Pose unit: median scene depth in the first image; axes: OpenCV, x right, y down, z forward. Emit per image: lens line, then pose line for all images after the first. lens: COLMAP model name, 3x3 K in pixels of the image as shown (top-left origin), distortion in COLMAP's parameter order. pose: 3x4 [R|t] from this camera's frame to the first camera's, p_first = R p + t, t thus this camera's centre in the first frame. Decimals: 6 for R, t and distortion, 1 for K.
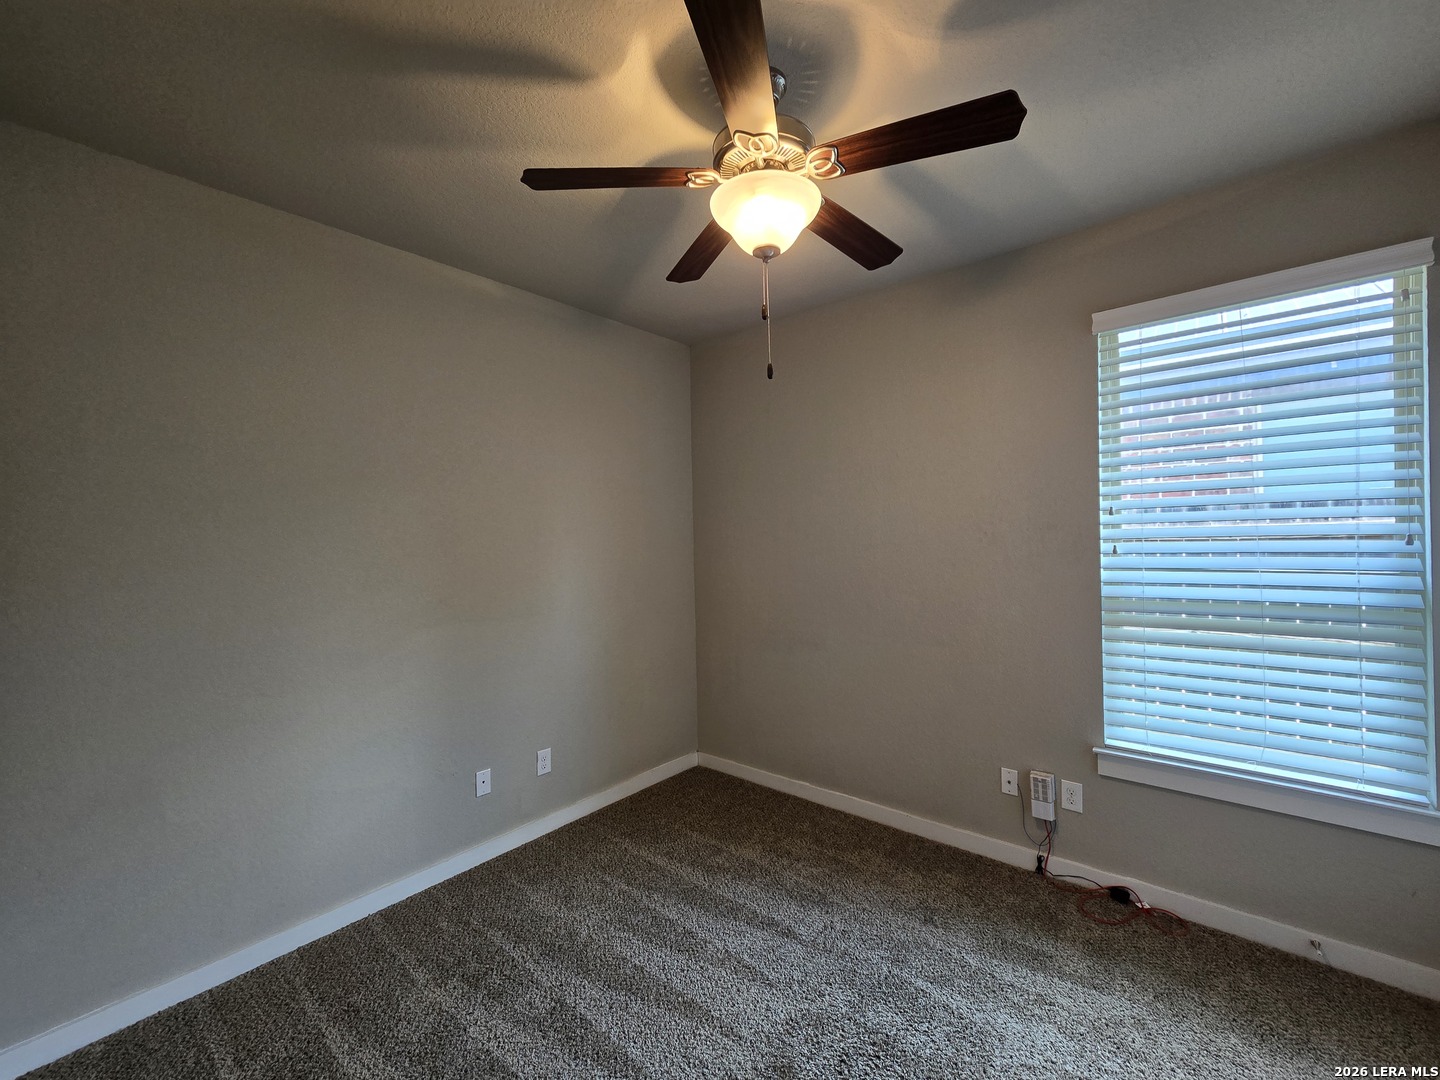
lens RADIAL K [[592.5, 0, 733.8], [0, 592.5, 537.8], [0, 0, 1]] dist [-0.001245, 0.001233]
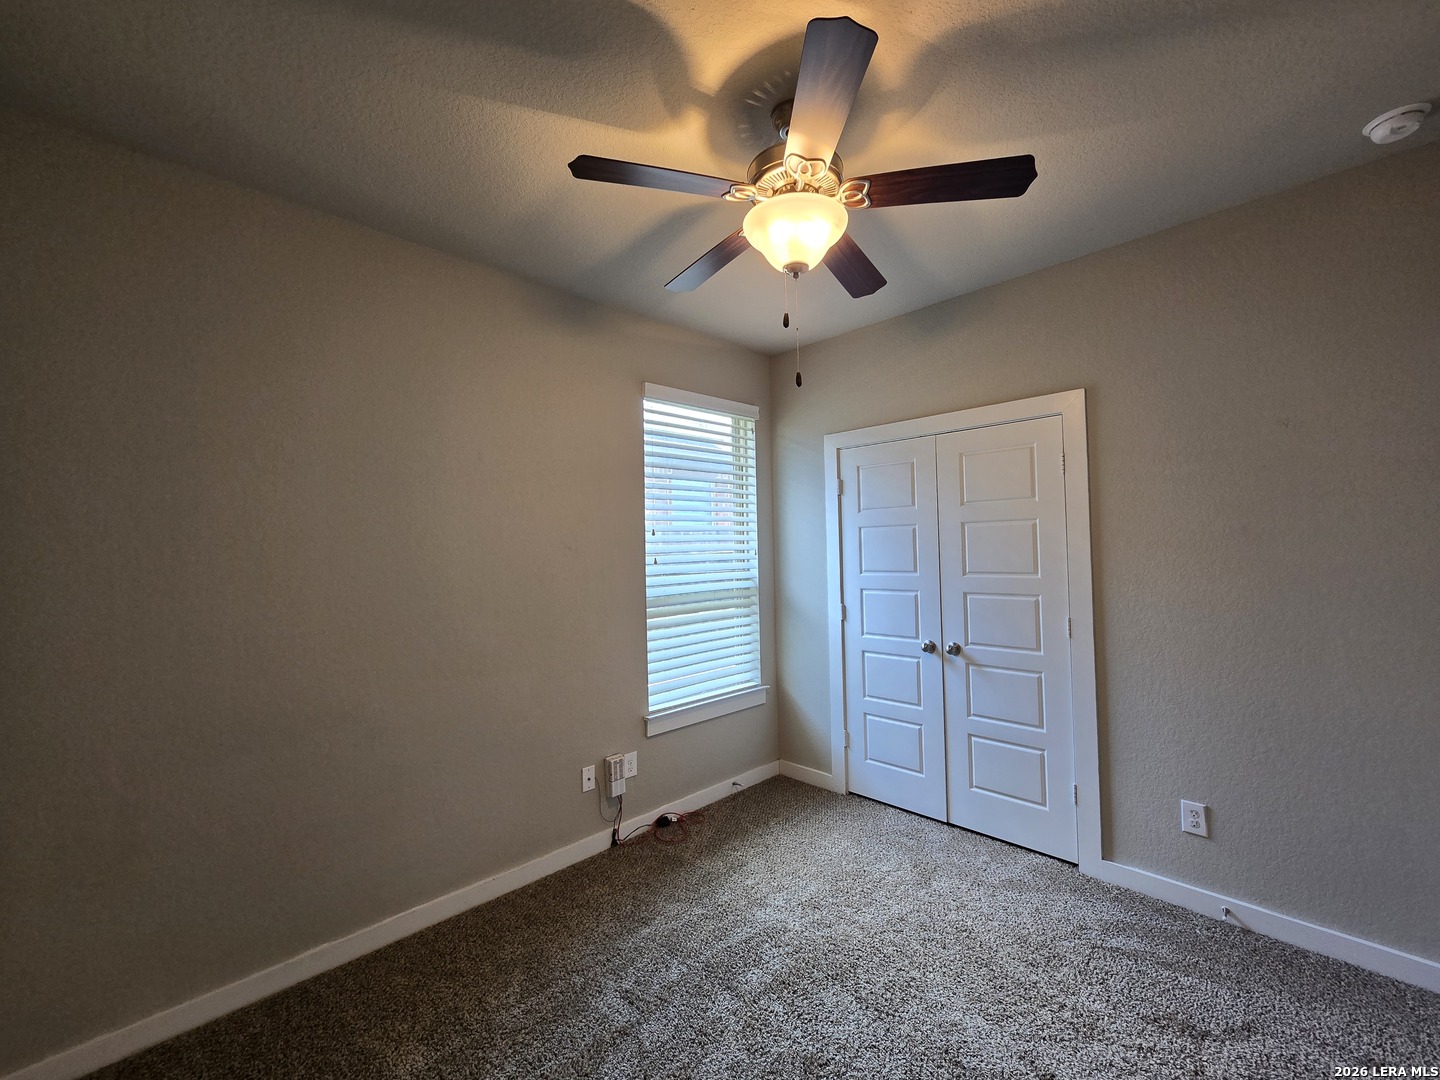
lens RADIAL K [[592.5, 0, 733.8], [0, 592.5, 537.8], [0, 0, 1]] dist [-0.001245, 0.001233]
pose [[0.096876, 0.038037, 0.994569, -0.663255], [0.026564, 0.998815, -0.040787, 0.026372], [-0.994942, 0.030371, 0.095751, 0.685006]]
